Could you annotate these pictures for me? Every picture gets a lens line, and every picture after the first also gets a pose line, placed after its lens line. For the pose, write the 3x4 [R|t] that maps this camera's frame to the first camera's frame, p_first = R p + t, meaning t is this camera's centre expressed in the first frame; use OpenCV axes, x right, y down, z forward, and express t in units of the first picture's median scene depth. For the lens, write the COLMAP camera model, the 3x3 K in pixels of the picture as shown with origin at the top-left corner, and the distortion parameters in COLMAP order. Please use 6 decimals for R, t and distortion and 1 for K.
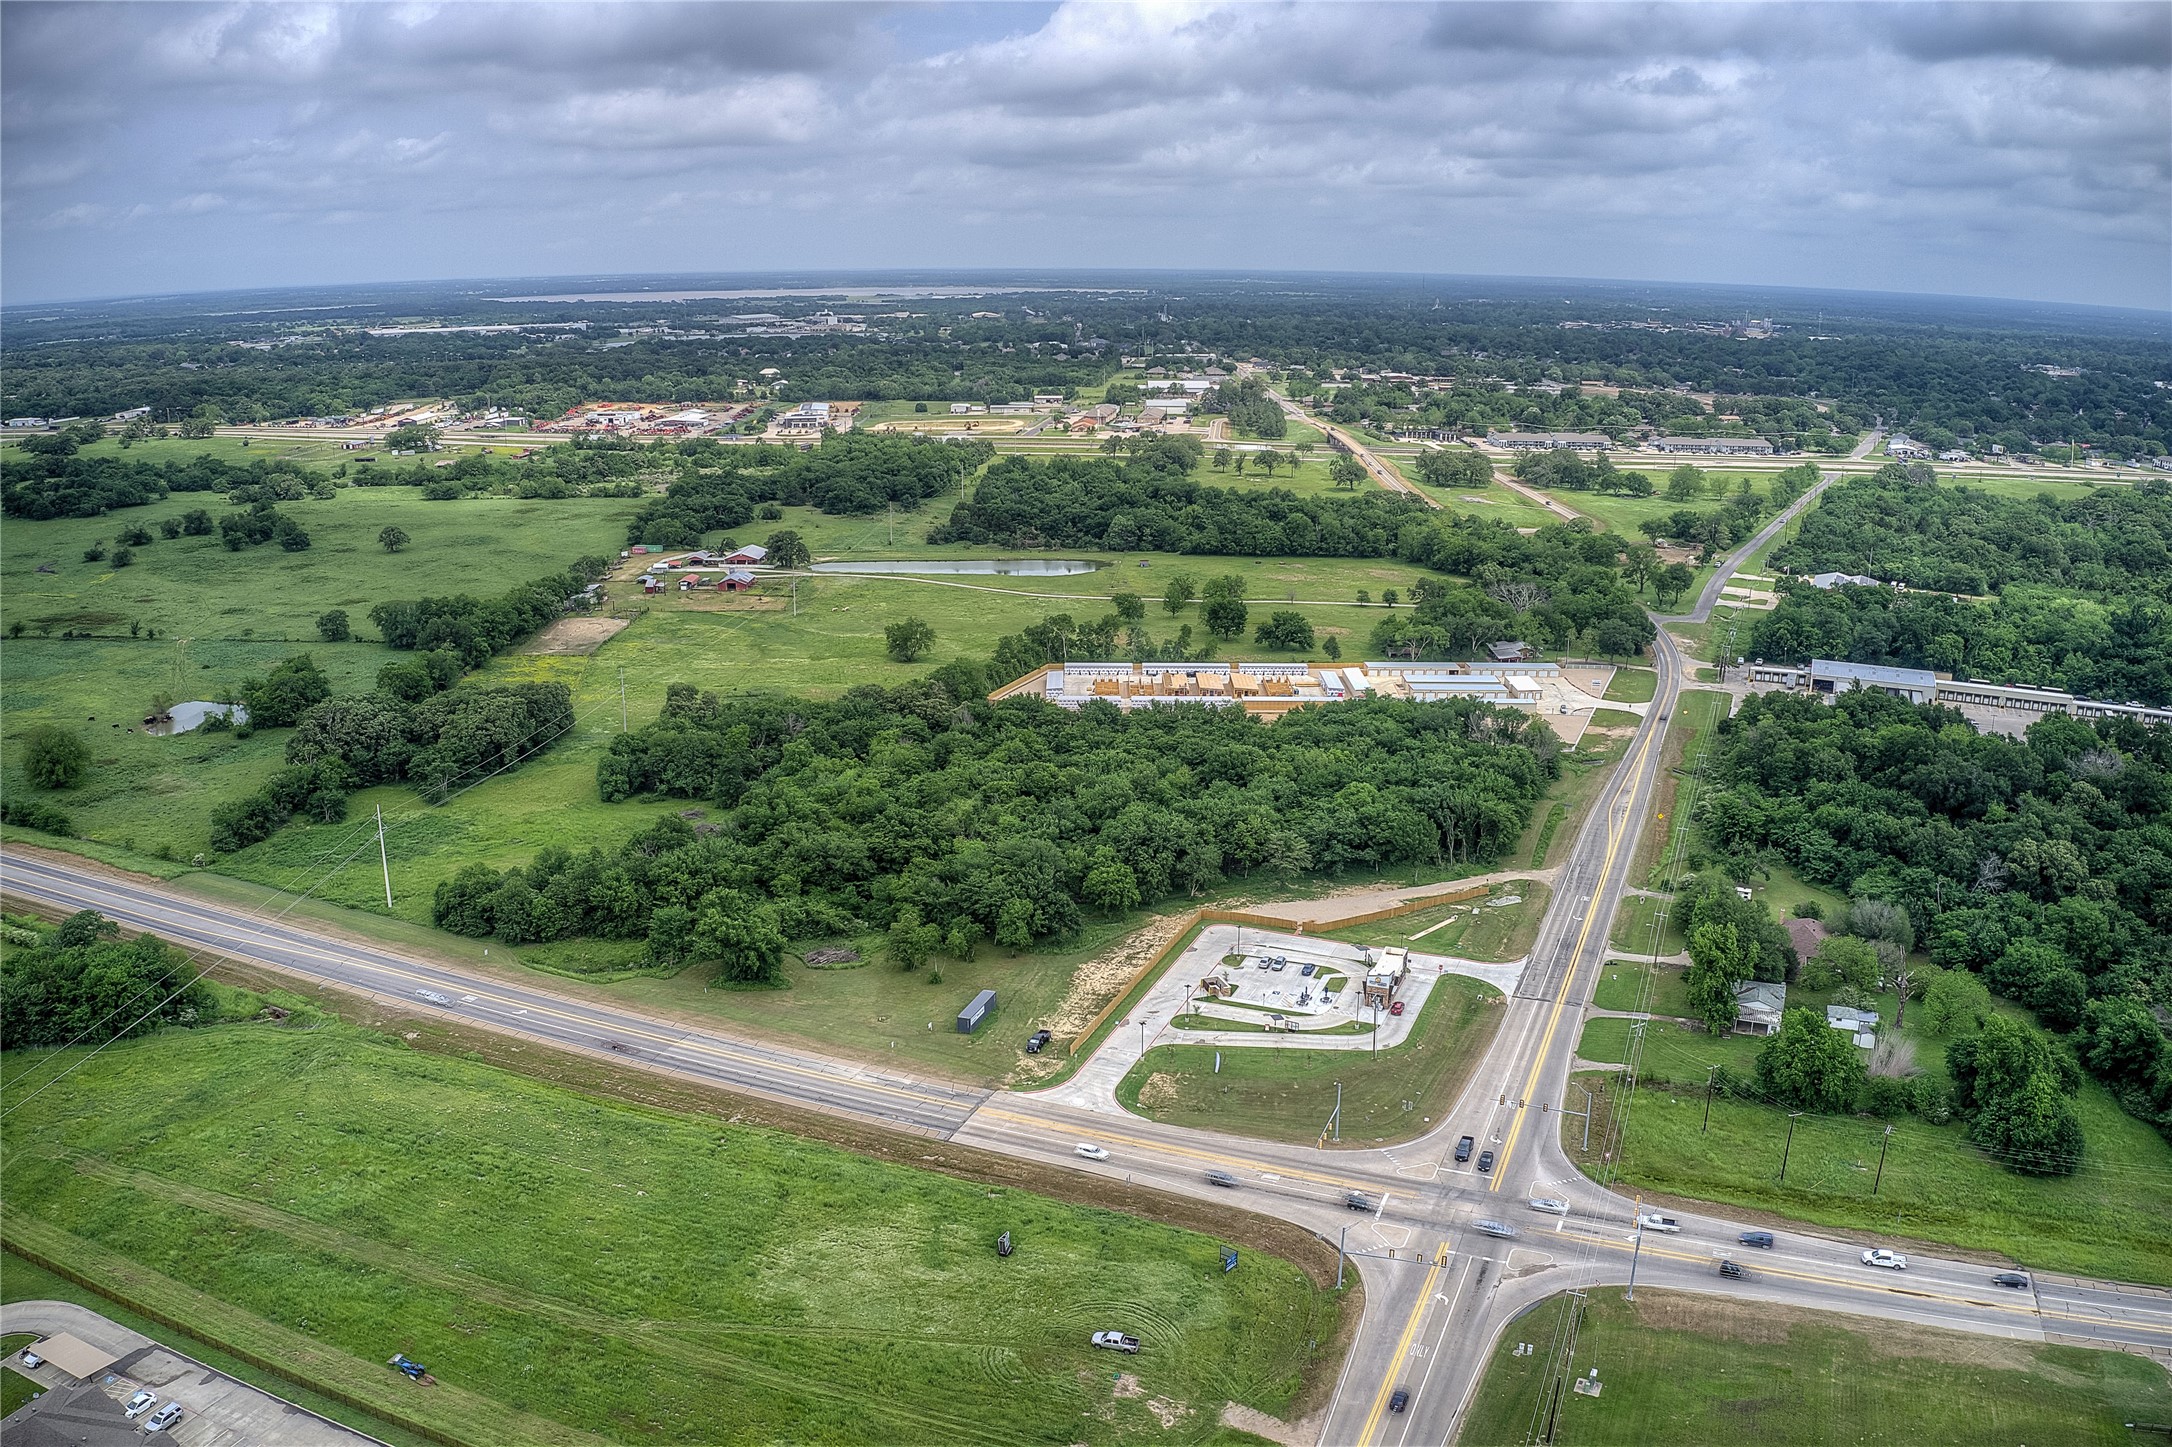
lens RADIAL K [[1704.6, 0, 1069.3], [0, 1704.6, 710.6], [0, 0, 1]] dist [-0.189243, 0.037180]
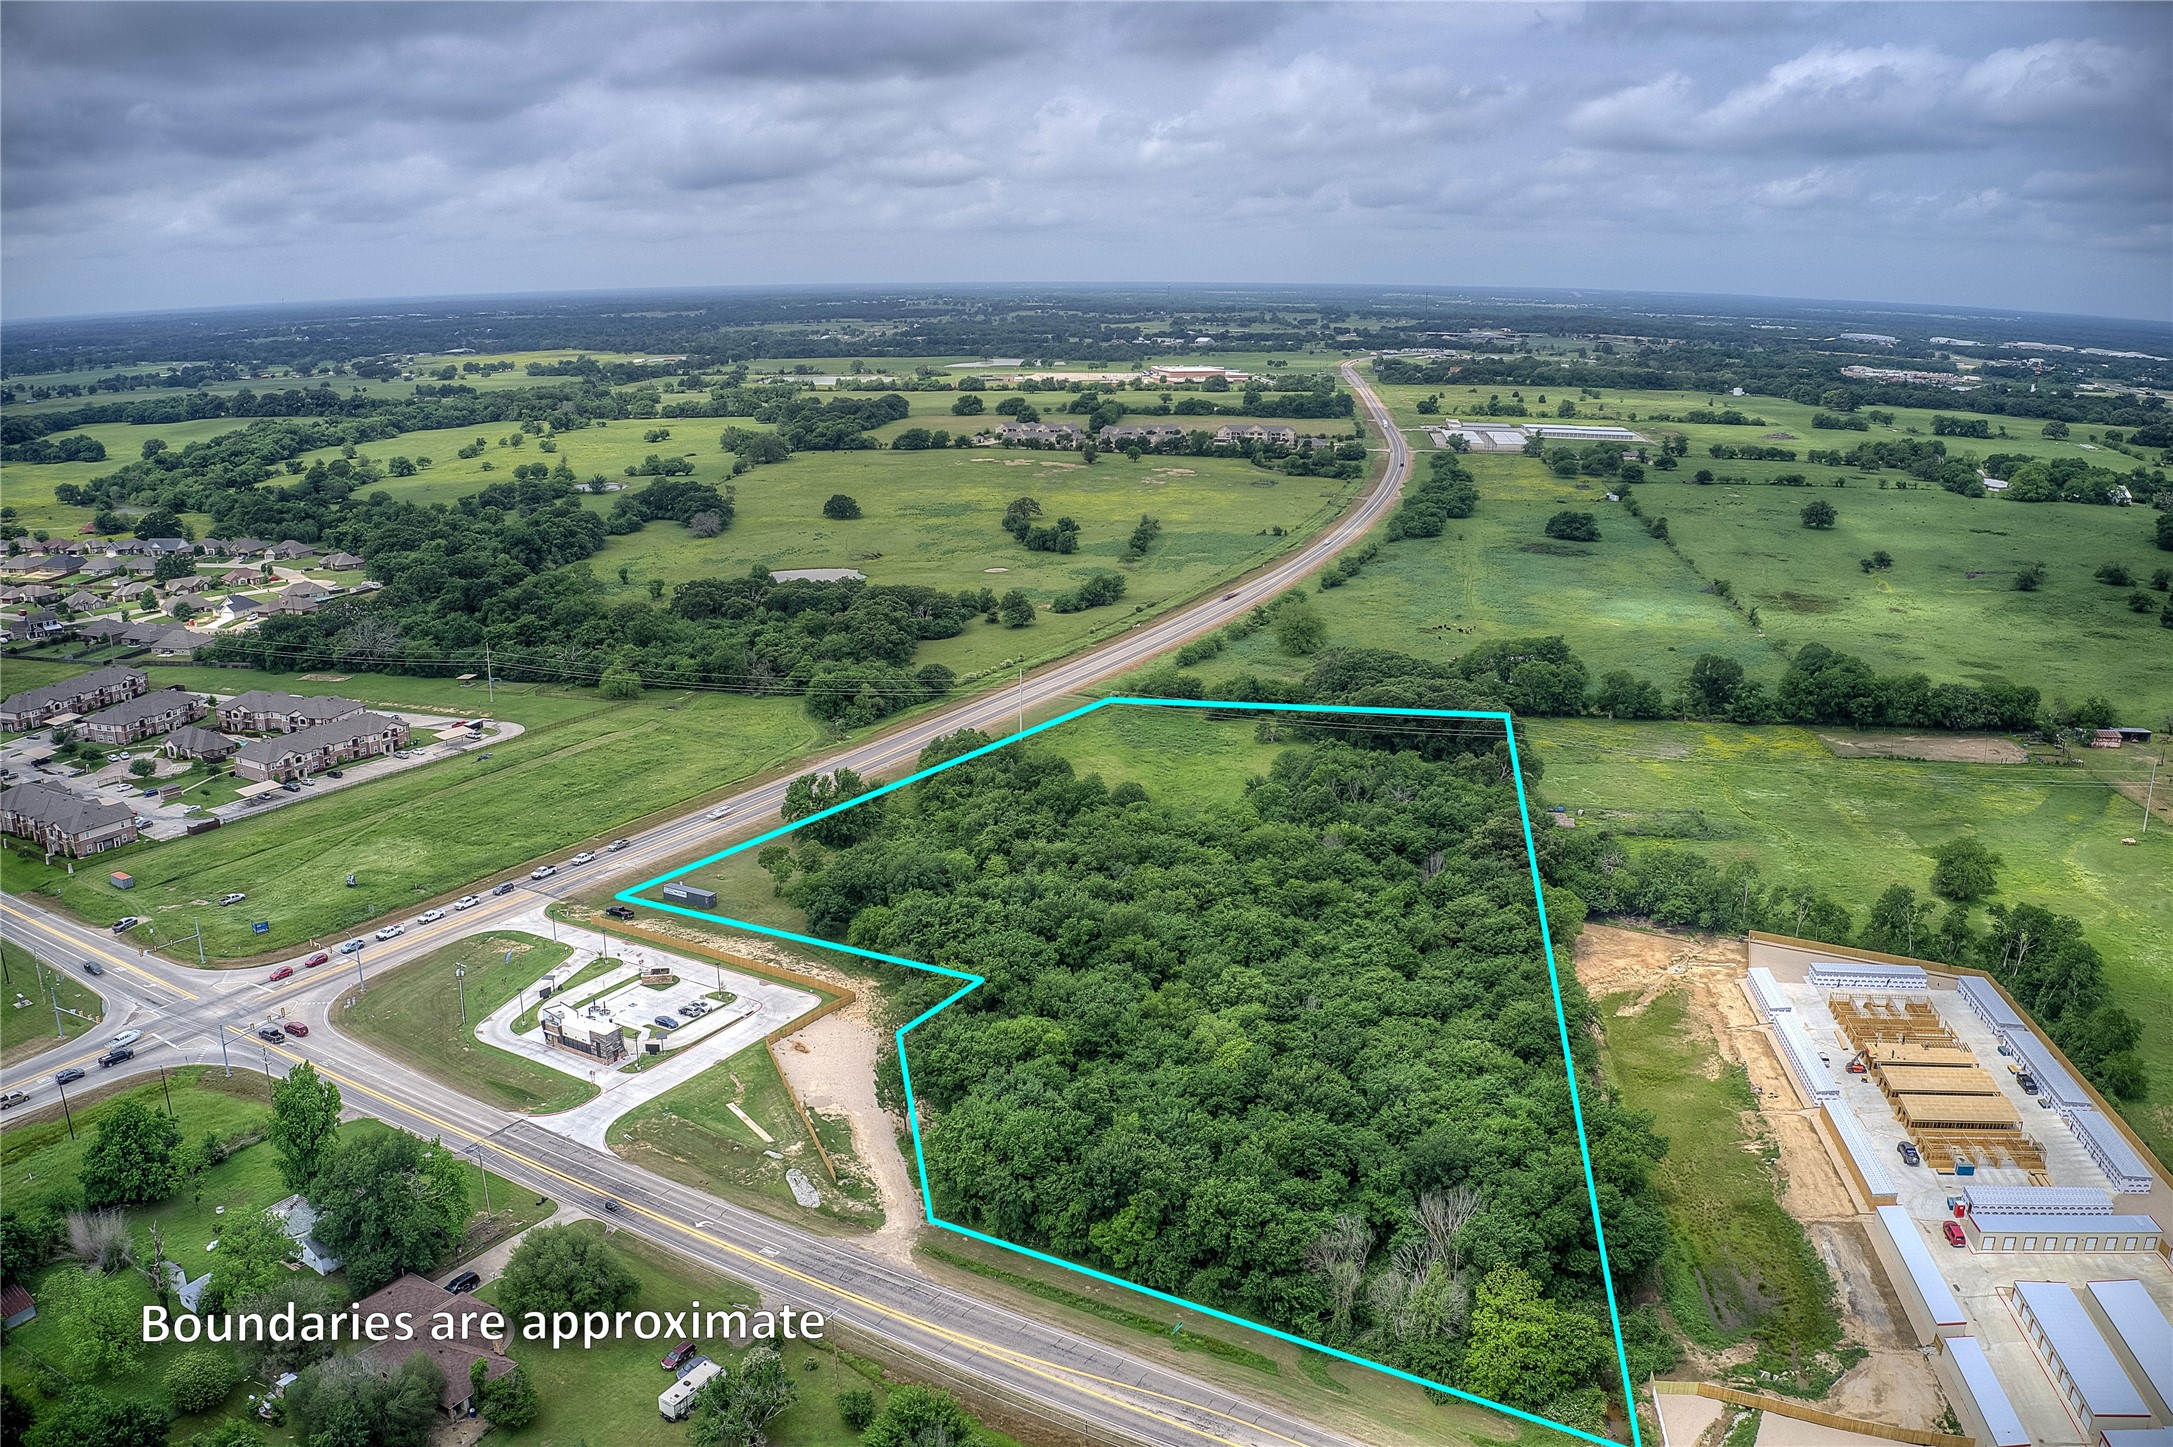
lens RADIAL K [[1705.4, 0, 1076.3], [0, 1705.4, 717.6], [0, 0, 1]] dist [-0.189243, 0.037180]
pose [[-0.137239, 0.251846, -0.957987, 0.846784], [-0.258655, 0.924471, 0.280090, -0.285643], [0.956171, 0.286228, -0.061733, 1.081334]]
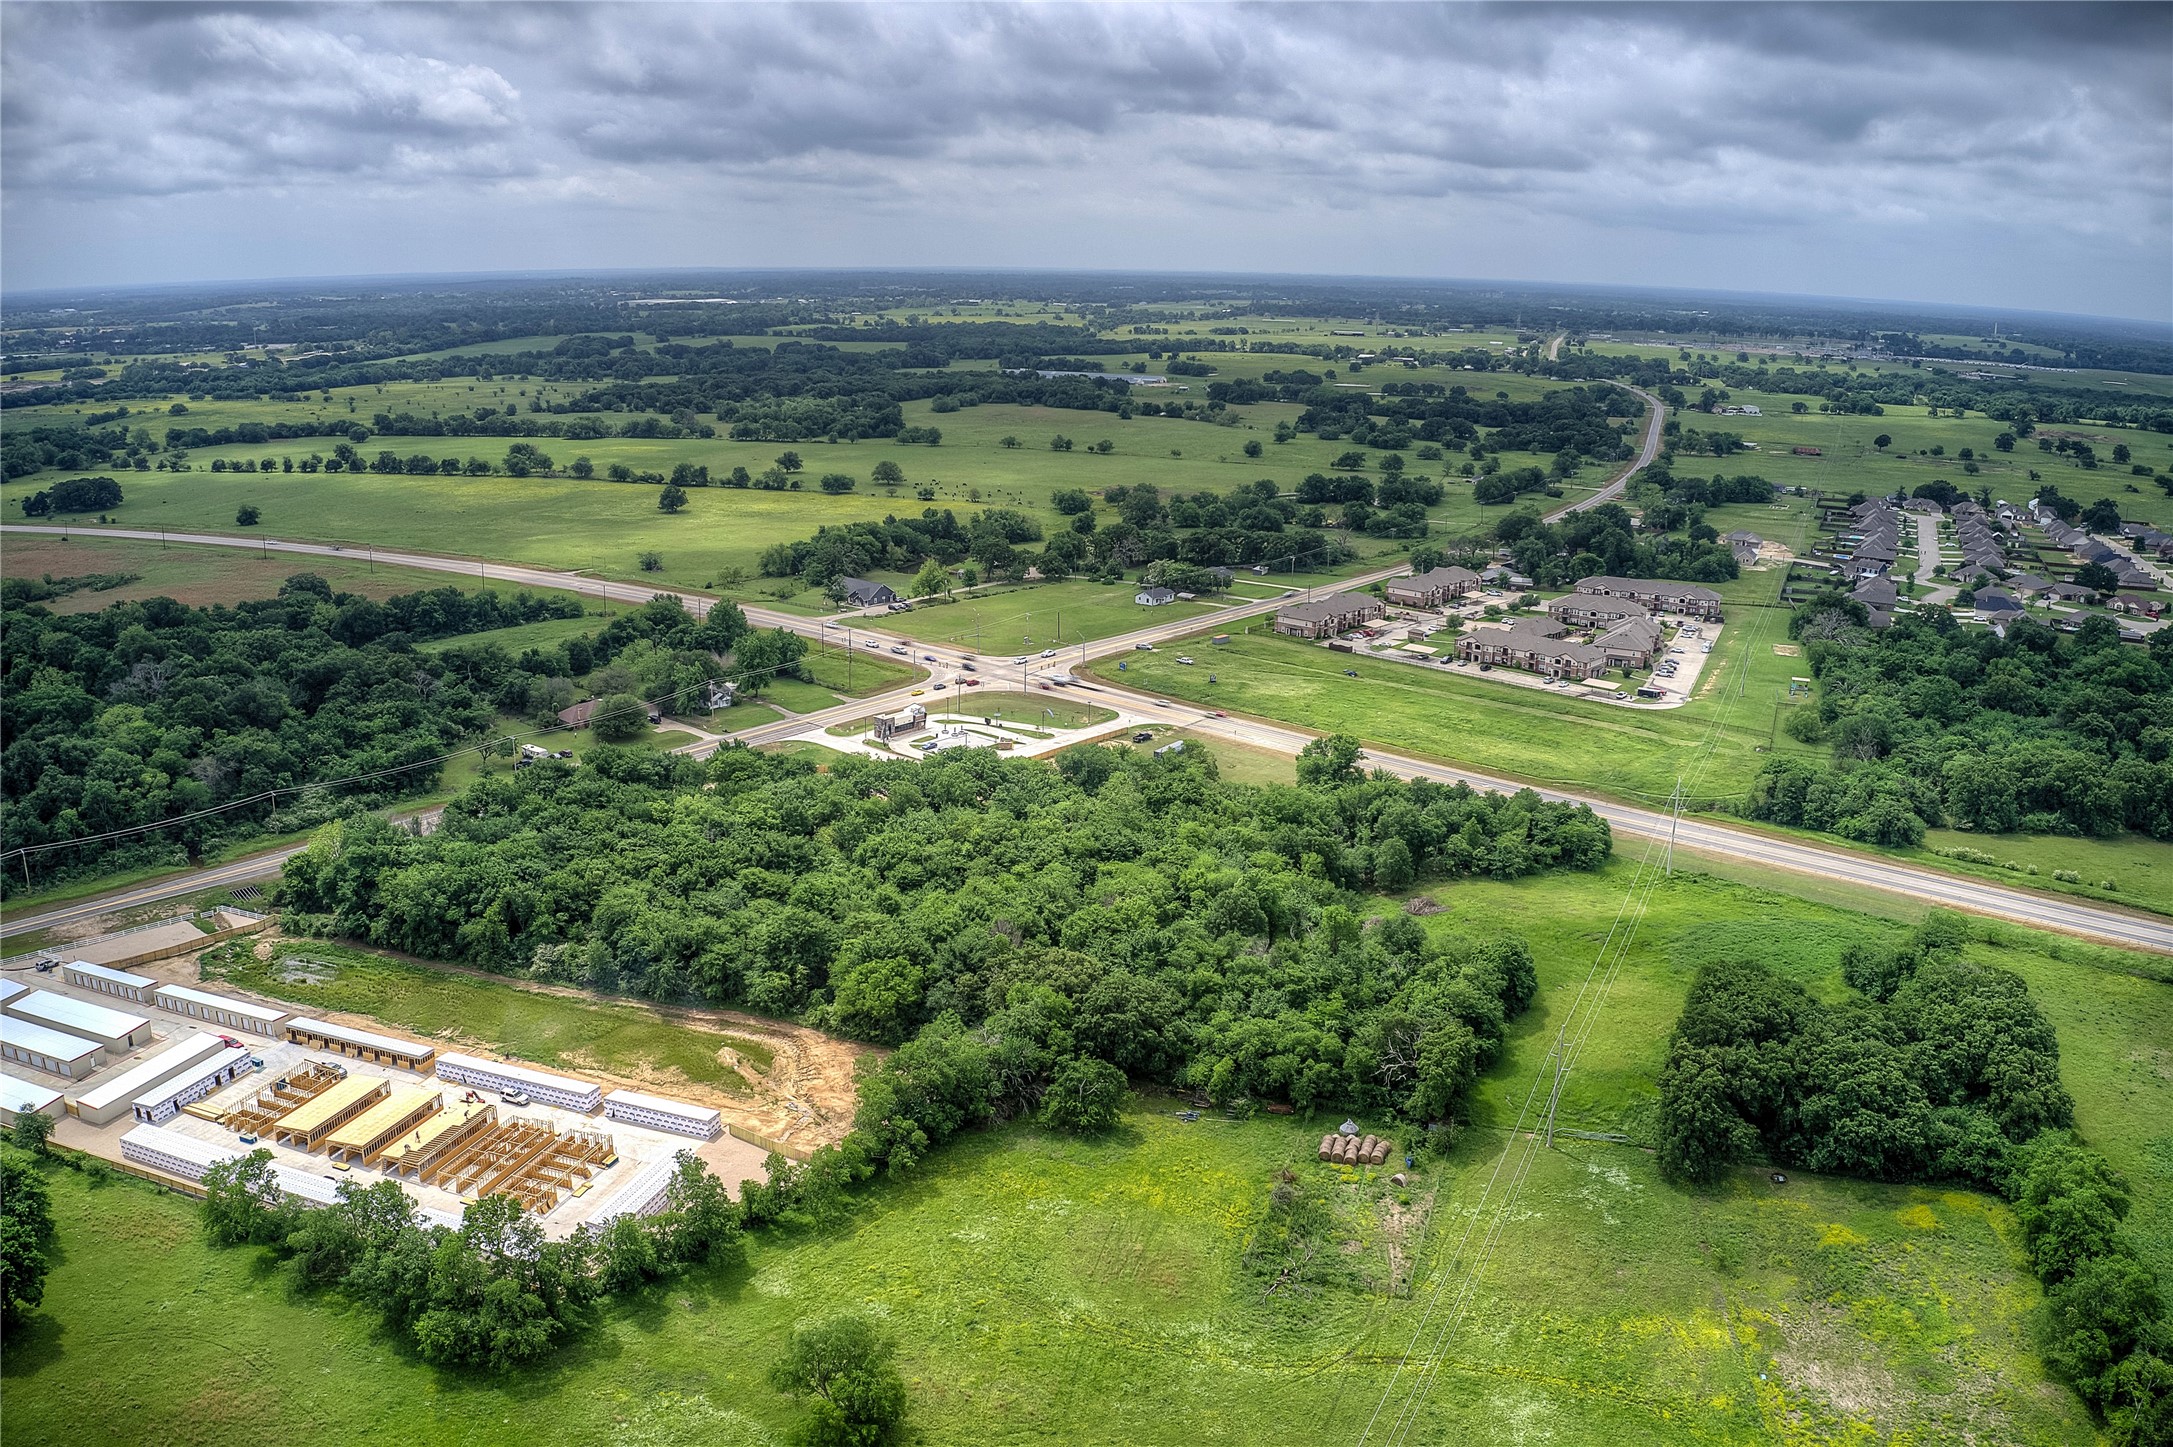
lens RADIAL K [[1705.4, 0, 1081.4], [0, 1705.4, 719.1], [0, 0, 1]] dist [-0.189243, 0.037180]
pose [[-0.950682, -0.096747, 0.294694, -0.348506], [0.065677, 0.865774, 0.496106, -0.496087], [-0.303135, 0.490994, -0.816722, 1.860246]]
